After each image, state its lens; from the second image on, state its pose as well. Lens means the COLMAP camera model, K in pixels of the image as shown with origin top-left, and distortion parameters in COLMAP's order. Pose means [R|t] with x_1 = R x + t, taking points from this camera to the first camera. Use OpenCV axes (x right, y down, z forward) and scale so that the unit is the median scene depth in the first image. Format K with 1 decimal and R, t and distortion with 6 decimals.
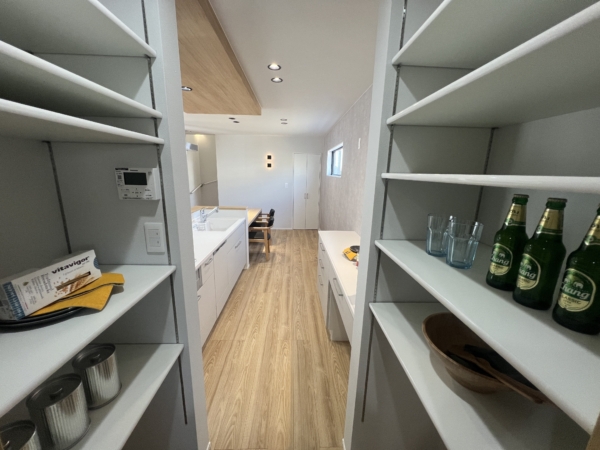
lens RADIAL K [[239.9, 0, 298.6], [0, 239.9, 222.6], [0, 0, 1]] dist [-0.000734, 0.000541]
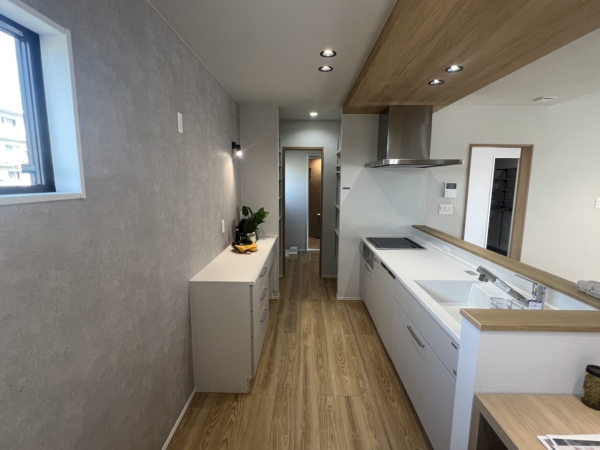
lens RADIAL K [[299.2, 0, 299.4], [0, 299.2, 224.3], [0, 0, 1]] dist [-0.001444, -0.000070]
pose [[-0.998598, -0.036742, 0.038104, -0.050943], [-0.020648, 0.933209, 0.358740, -0.403506], [-0.048740, 0.357450, -0.932660, 1.878854]]
